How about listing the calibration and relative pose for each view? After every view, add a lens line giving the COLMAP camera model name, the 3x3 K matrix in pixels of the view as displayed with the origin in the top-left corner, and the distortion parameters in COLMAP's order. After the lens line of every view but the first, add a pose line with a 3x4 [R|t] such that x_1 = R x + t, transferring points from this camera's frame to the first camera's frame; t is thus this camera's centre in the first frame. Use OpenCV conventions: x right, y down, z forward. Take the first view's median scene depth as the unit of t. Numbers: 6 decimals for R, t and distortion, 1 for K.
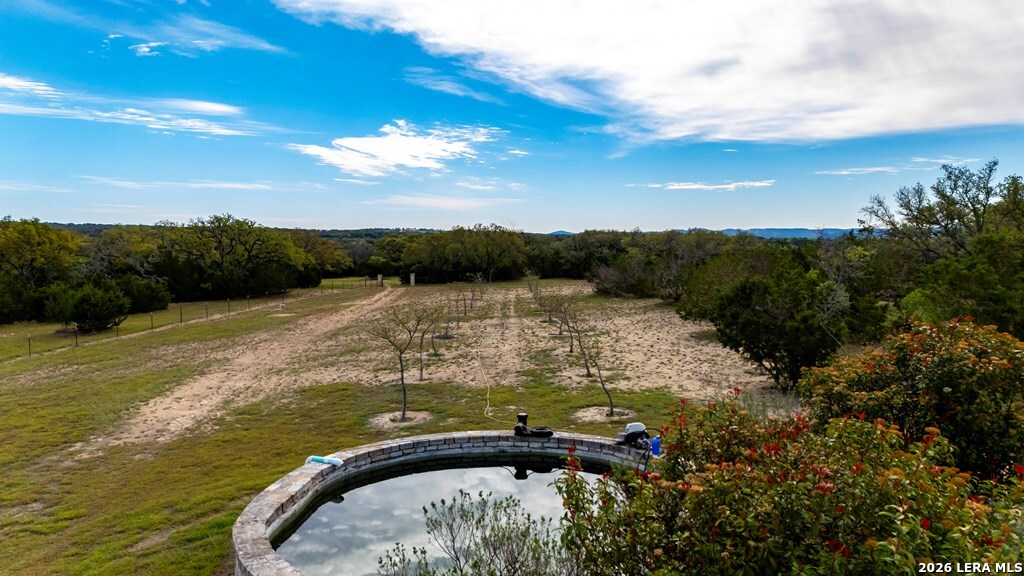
lens RADIAL K [[696.3, 0, 512.0], [0, 696.3, 288.0], [0, 0, 1]] dist [-0.002902, -0.004528]
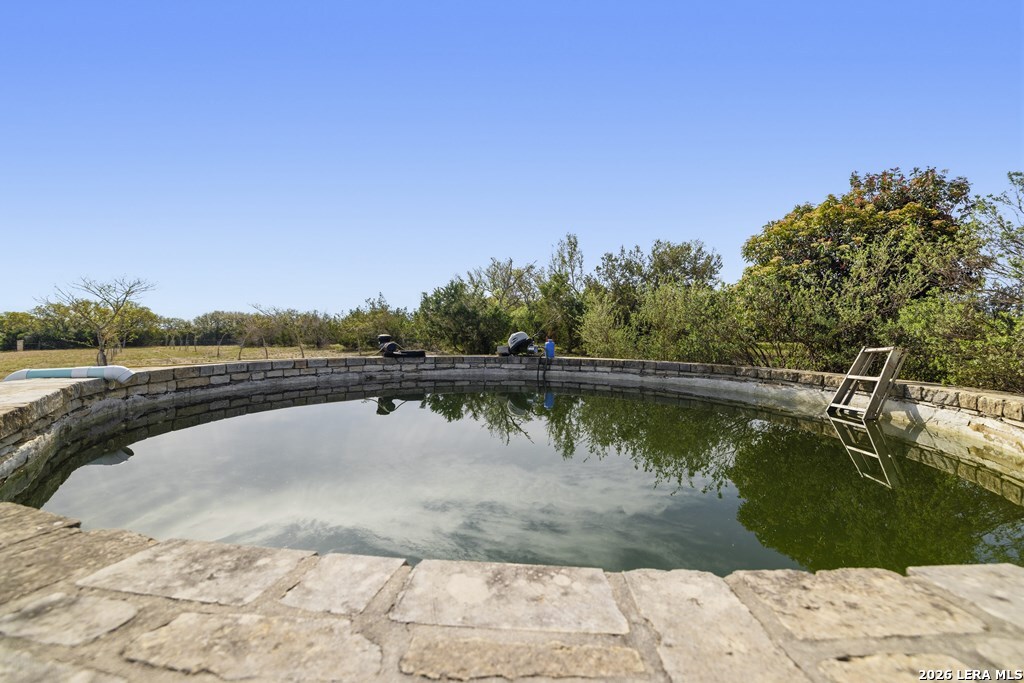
lens RADIAL K [[407.9, 0, 512.0], [0, 407.9, 341.5], [0, 0, 1]] dist [0.000990, -0.000031]
pose [[0.738137, 0.011340, 0.674556, -0.210136], [0.010312, 0.999552, -0.028088, 0.209852], [-0.674572, 0.027688, 0.737689, 0.549927]]
